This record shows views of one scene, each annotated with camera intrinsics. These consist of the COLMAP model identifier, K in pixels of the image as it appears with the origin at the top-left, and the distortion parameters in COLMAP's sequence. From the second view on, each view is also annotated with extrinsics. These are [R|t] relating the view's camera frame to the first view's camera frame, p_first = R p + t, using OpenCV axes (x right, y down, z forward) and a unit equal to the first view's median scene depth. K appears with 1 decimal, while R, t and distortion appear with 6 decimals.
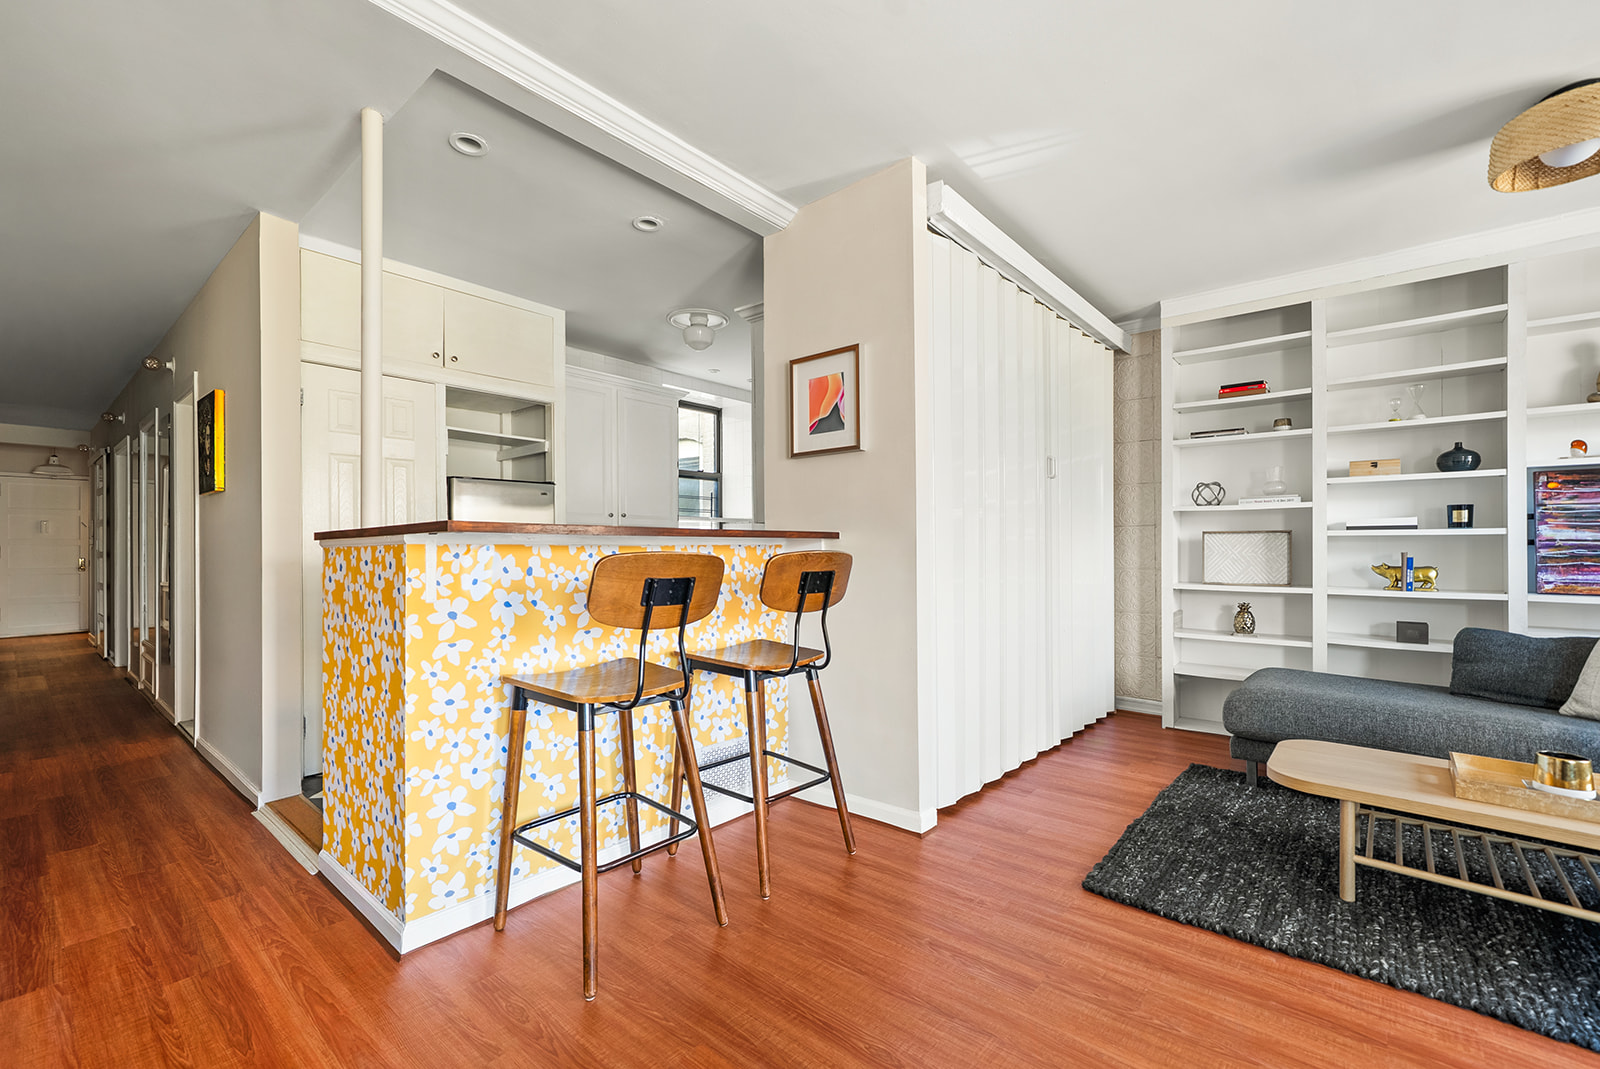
lens RADIAL K [[679.5, 0, 799.2], [0, 679.5, 544.5], [0, 0, 1]] dist [0.001890, 0.000806]
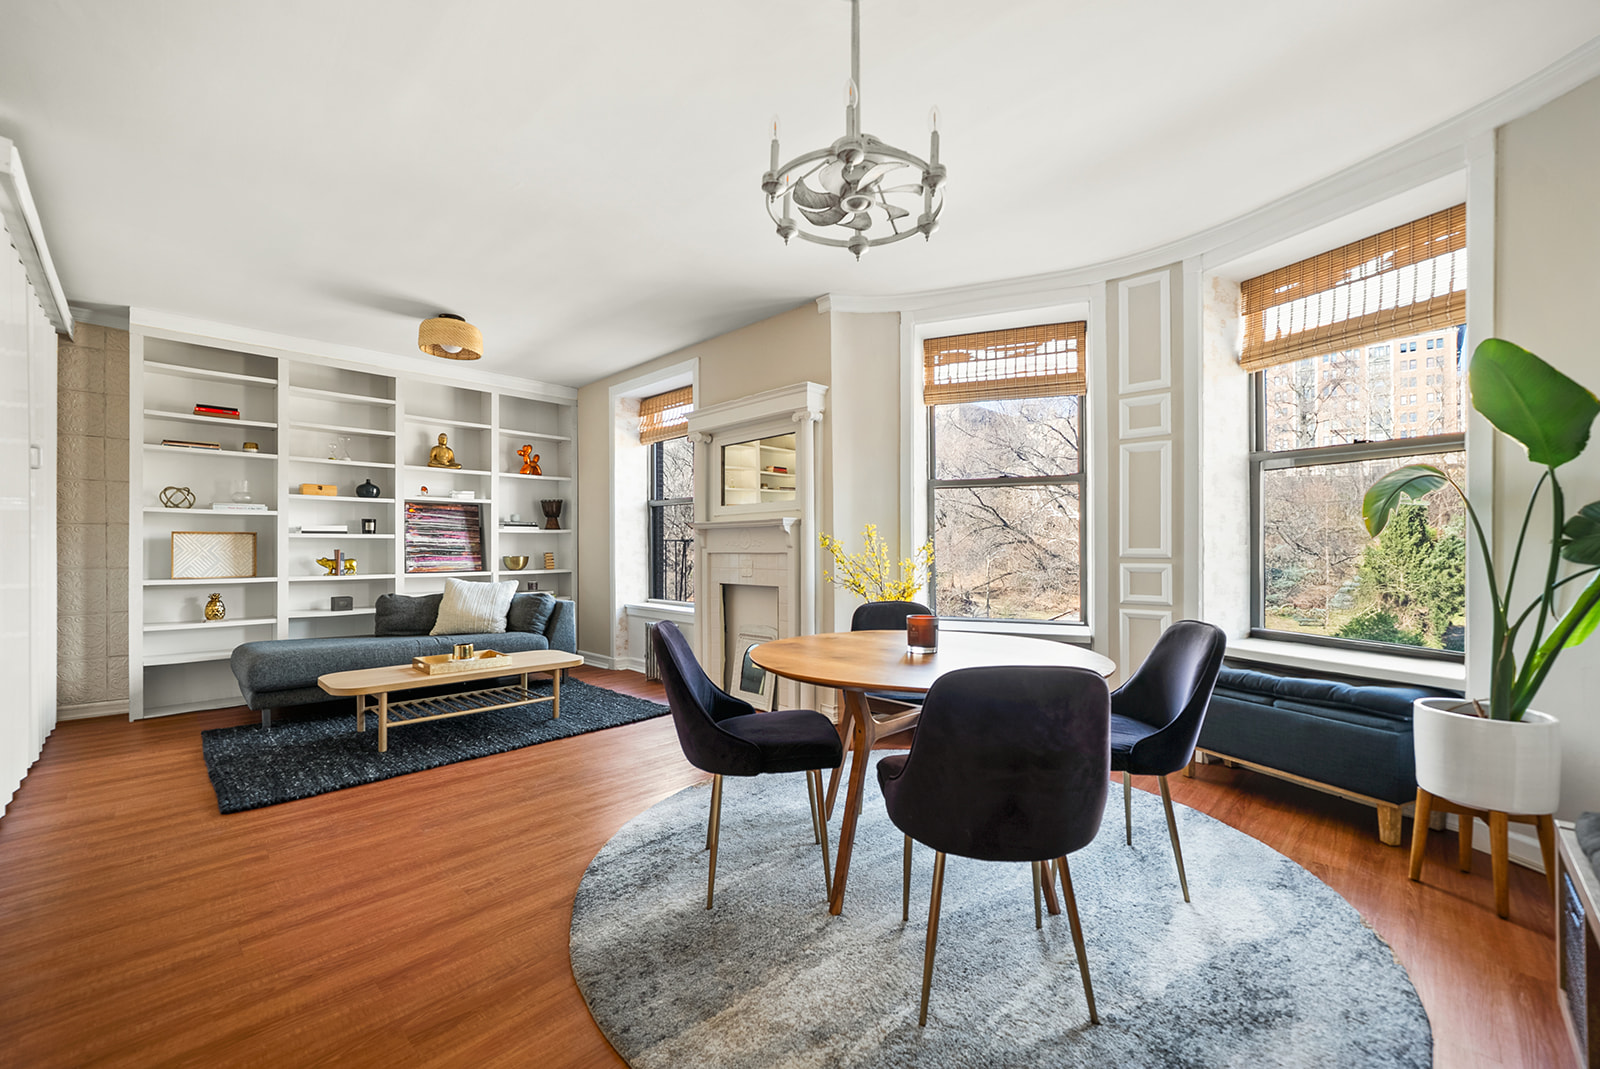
lens RADIAL K [[655.2, 0, 797.7], [0, 655.2, 547.2], [0, 0, 1]] dist [-0.001149, 0.000077]
pose [[0.065019, 0.003913, 0.997876, -0.460177], [-0.000527, 0.999992, -0.003887, 0.011445], [-0.997884, -0.000273, 0.065021, -0.083298]]
